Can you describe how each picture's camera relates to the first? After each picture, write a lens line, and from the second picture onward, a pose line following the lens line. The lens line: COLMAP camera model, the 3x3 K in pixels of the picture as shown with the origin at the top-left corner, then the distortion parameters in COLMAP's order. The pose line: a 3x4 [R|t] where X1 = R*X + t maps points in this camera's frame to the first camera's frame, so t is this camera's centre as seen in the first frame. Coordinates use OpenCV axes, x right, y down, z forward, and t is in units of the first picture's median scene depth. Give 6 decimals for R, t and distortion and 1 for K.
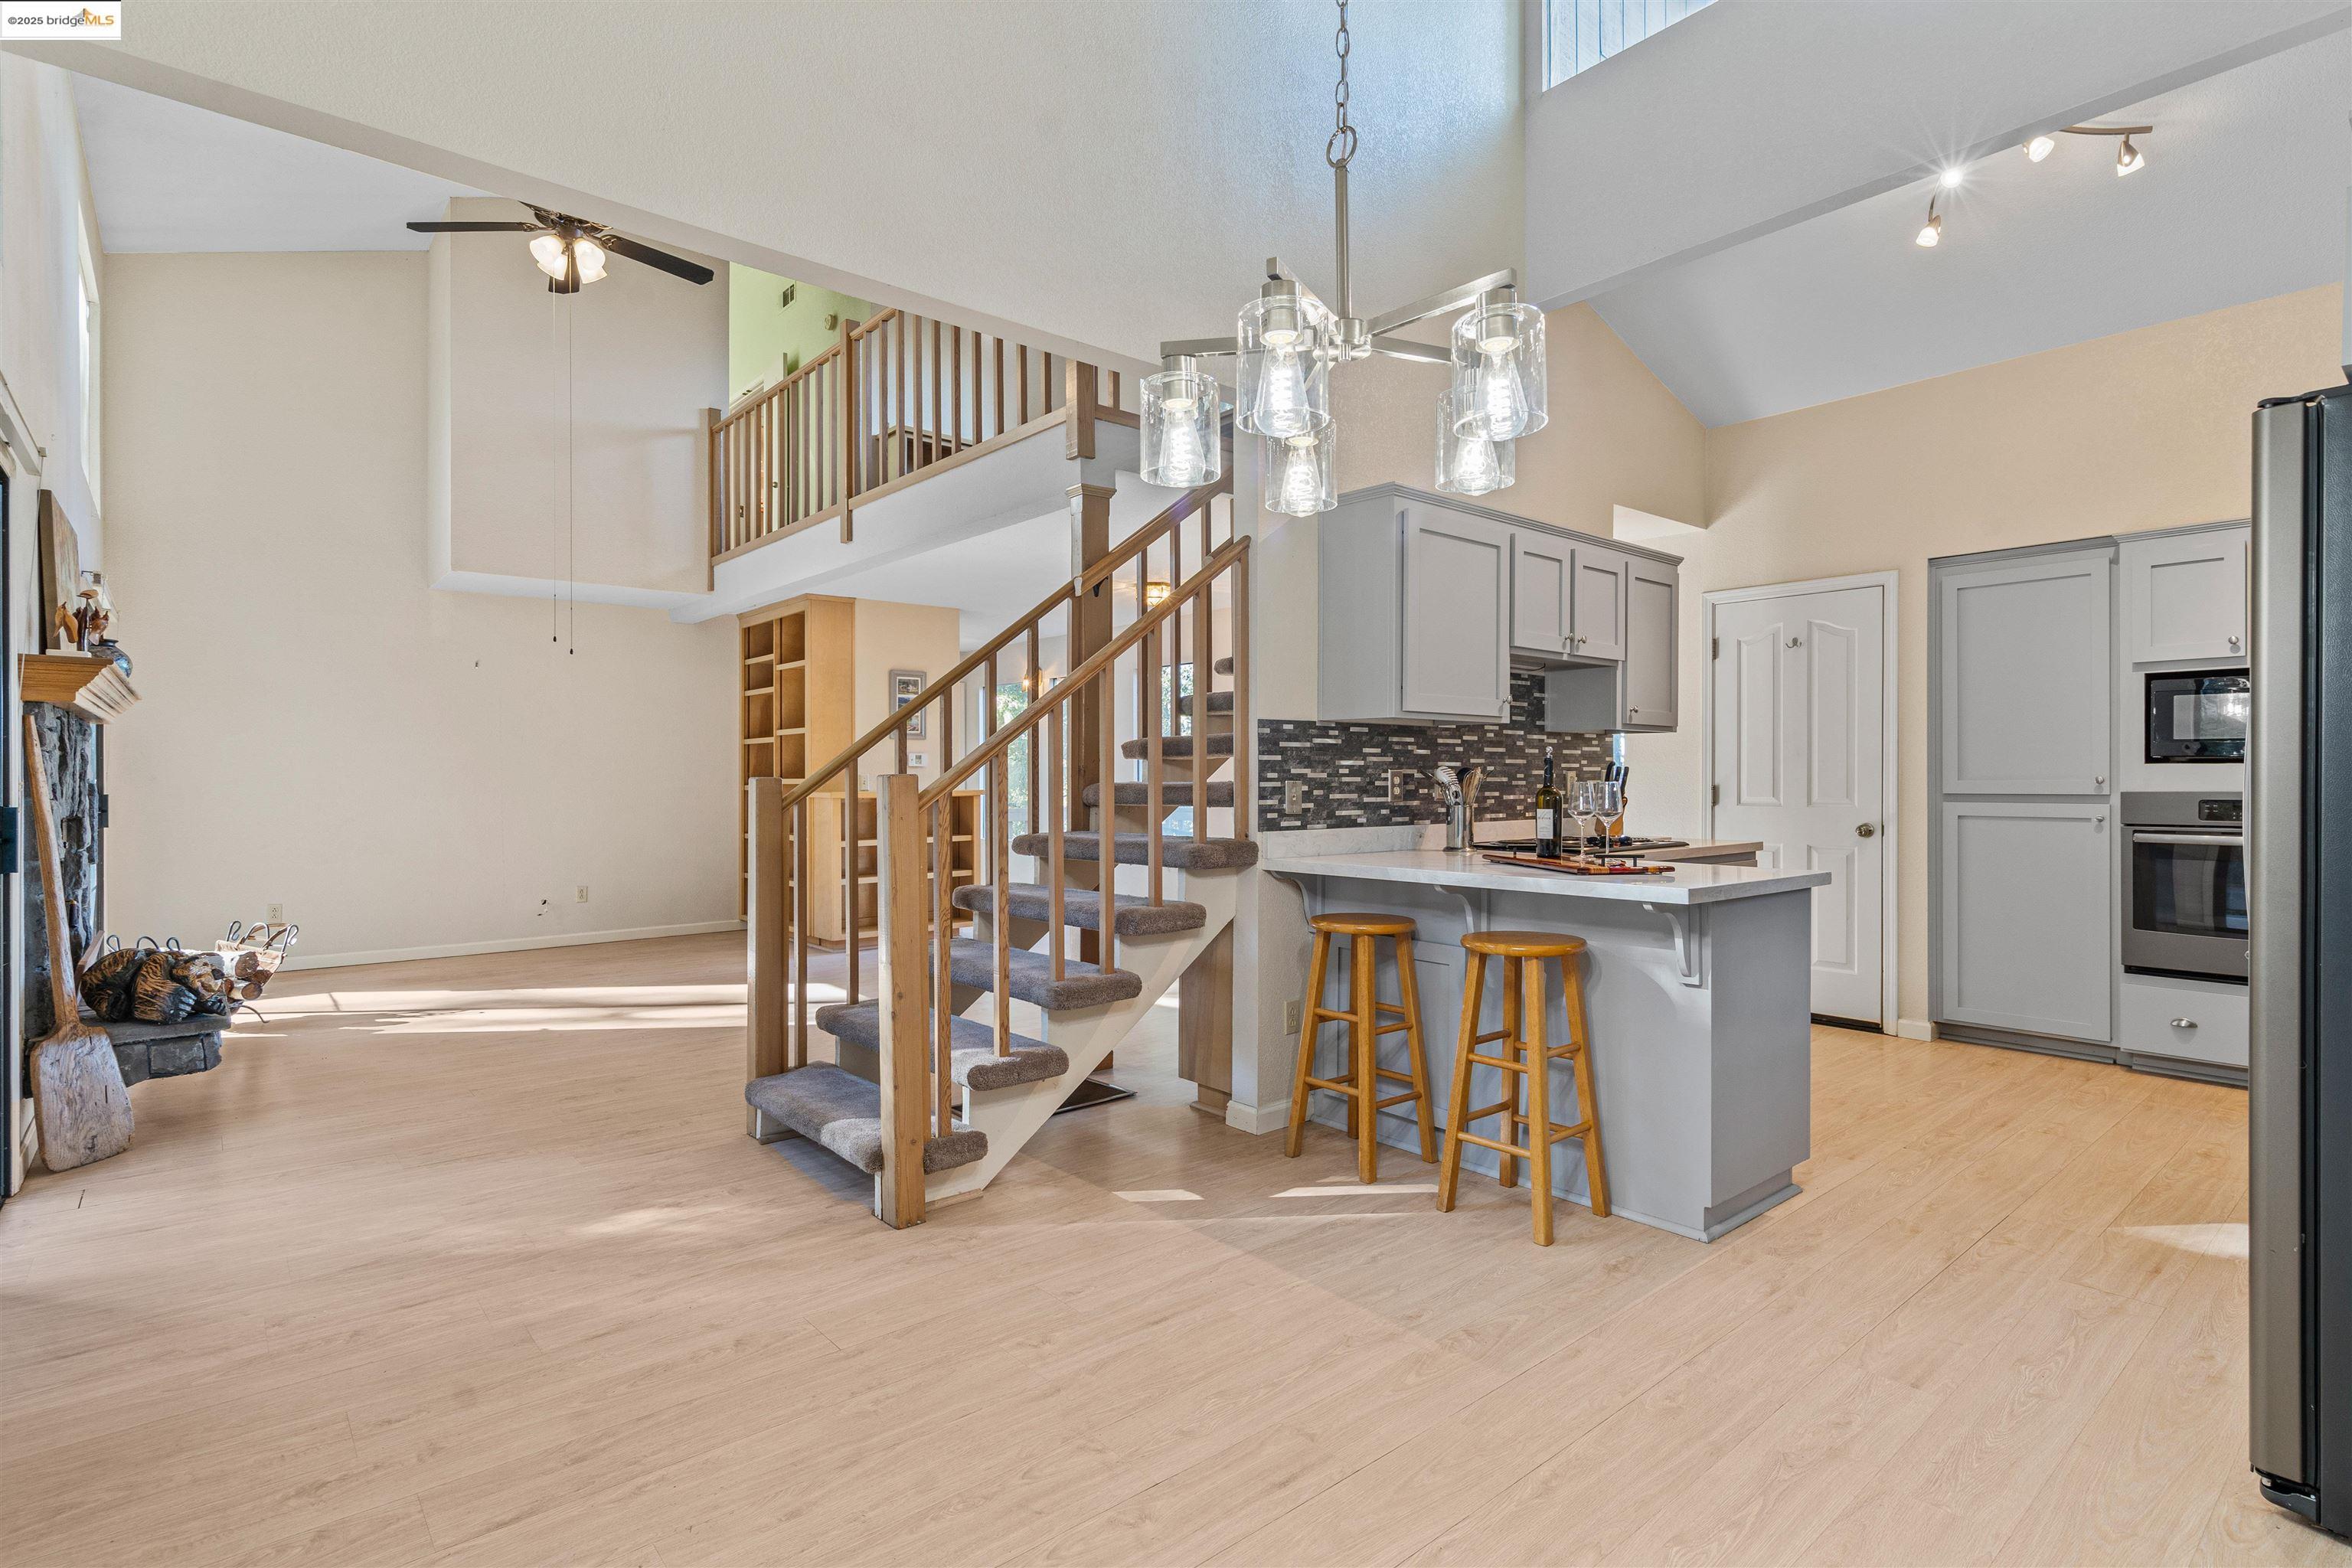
lens RADIAL K [[1168.0, 0, 1154.0], [0, 1168.0, 782.7], [0, 0, 1]] dist [0.000181, -0.000218]
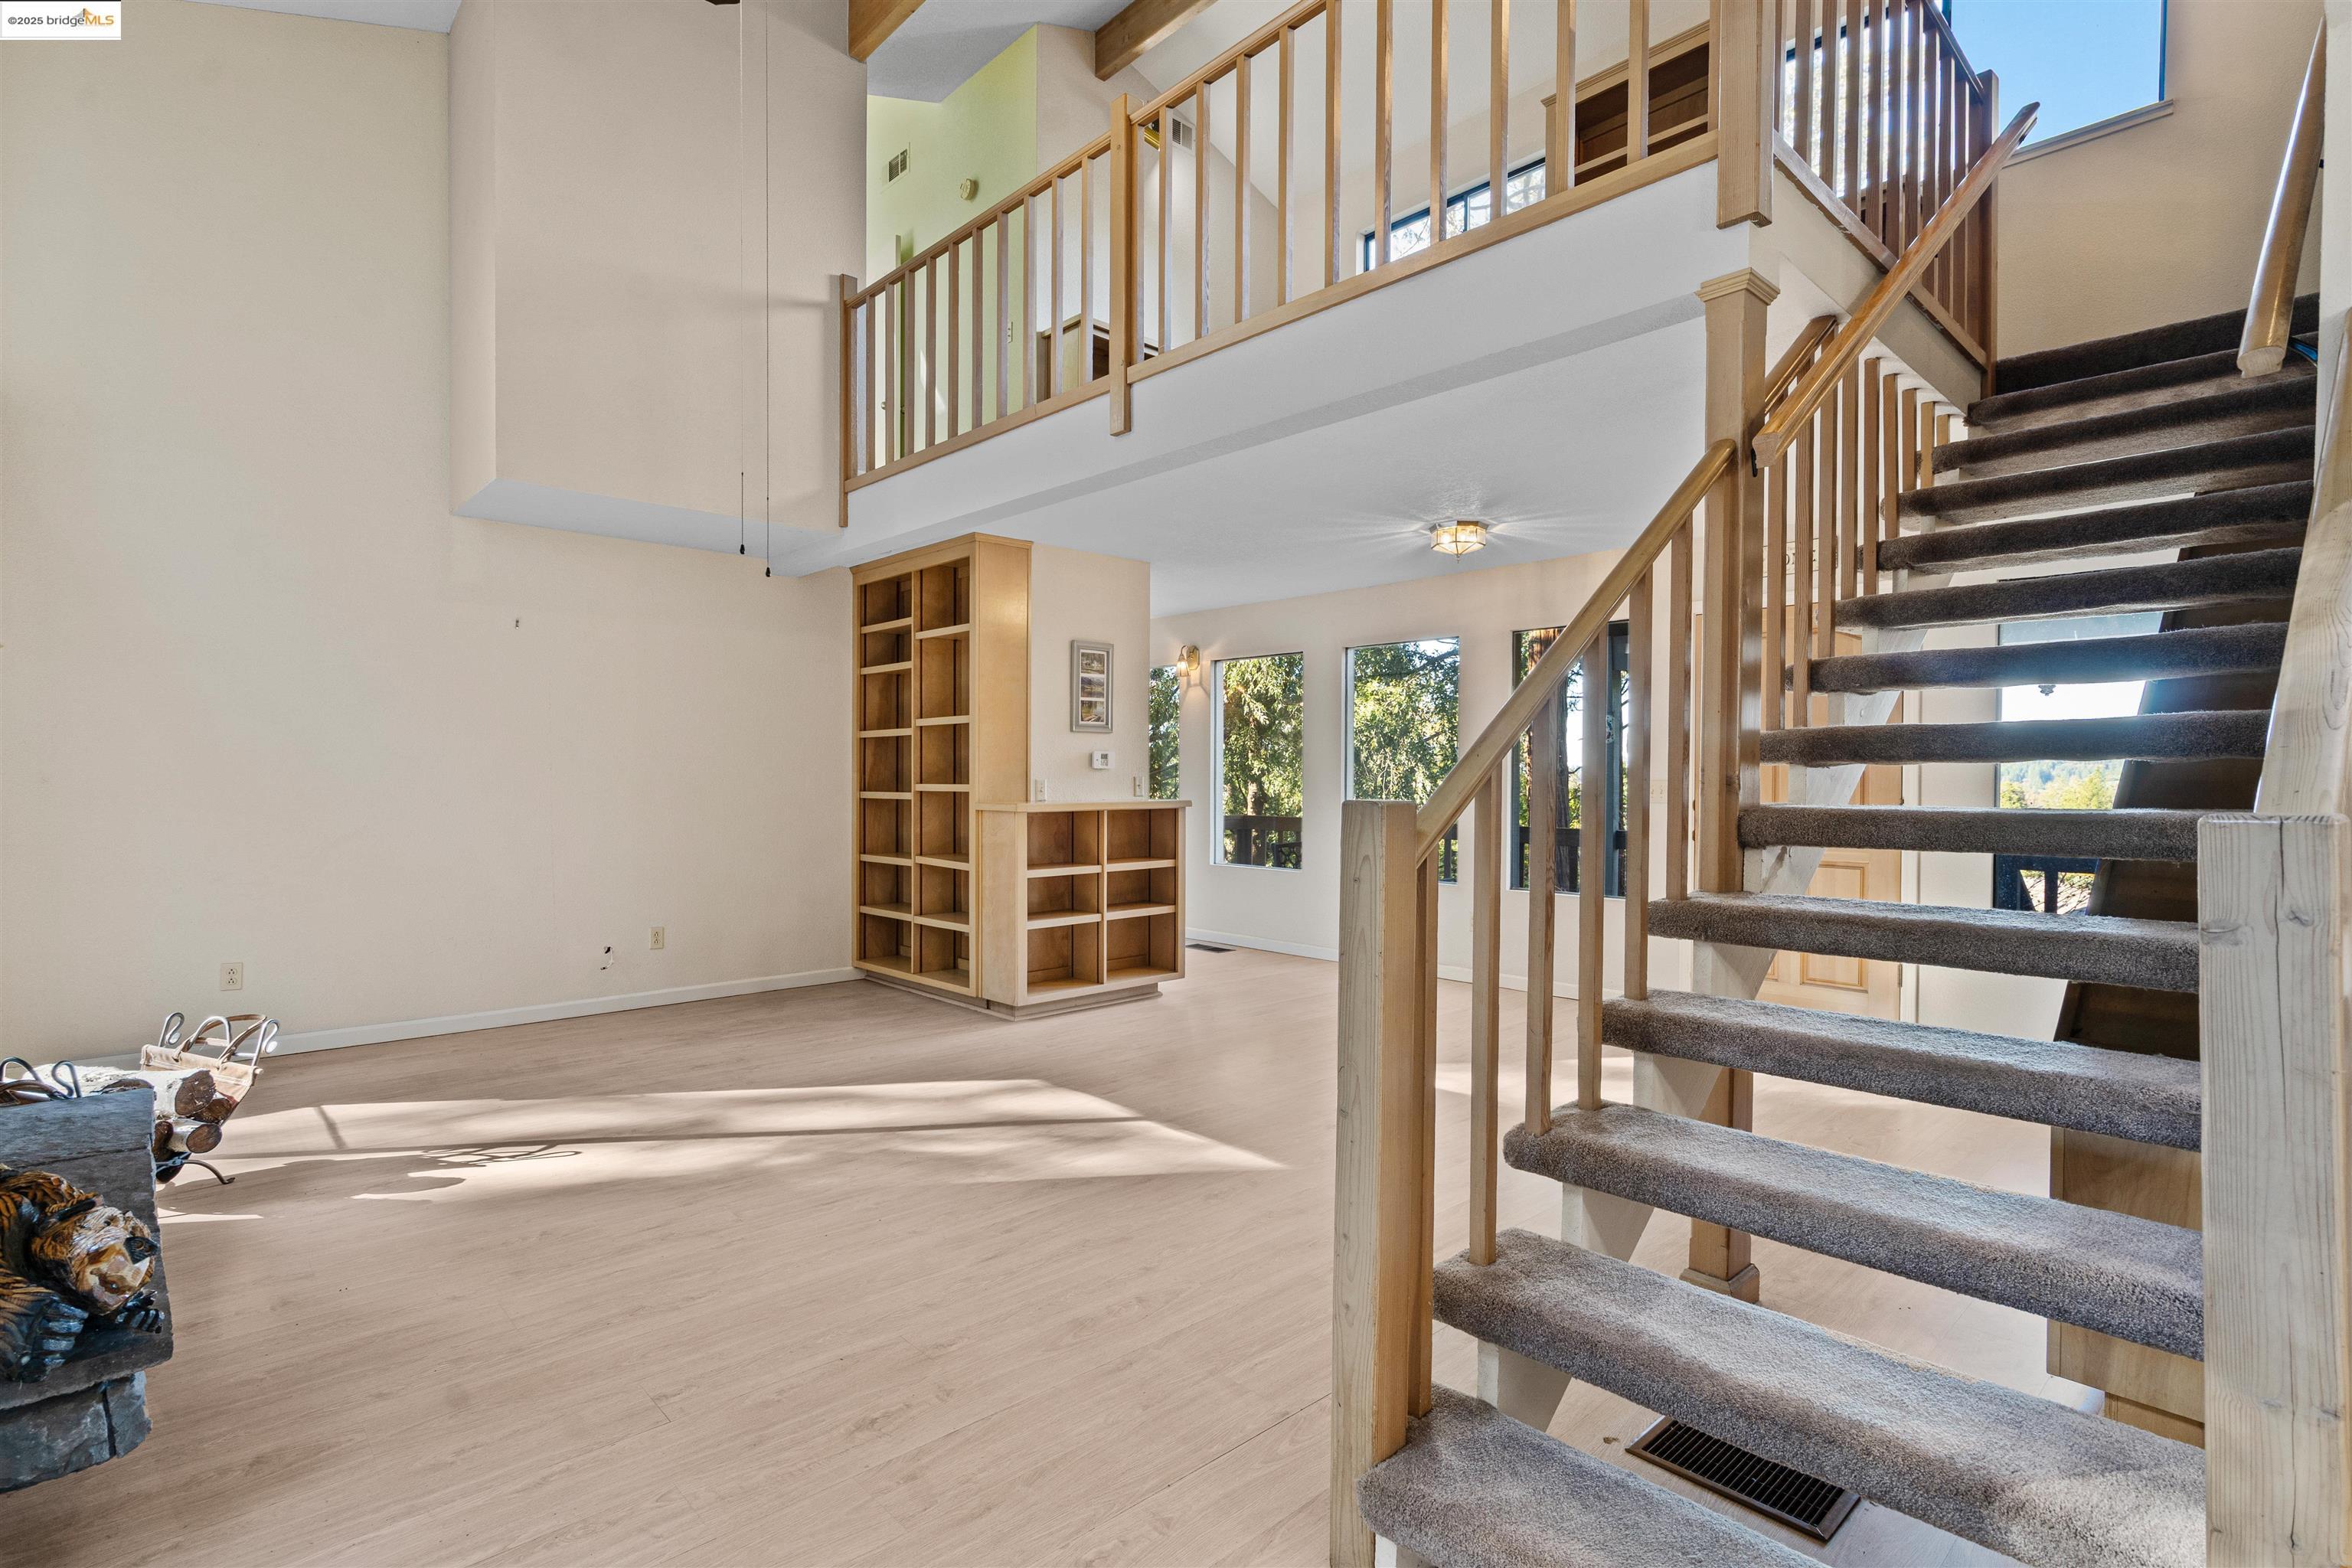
lens RADIAL K [[1168.0, 0, 1165.0], [0, 1168.0, 796.9], [0, 0, 1]] dist [0.000181, -0.000218]
pose [[0.999181, 0.006084, 0.039996, -0.209341], [-0.006551, 0.999912, 0.011558, -0.004789], [-0.039922, -0.011810, 0.999133, 0.263383]]
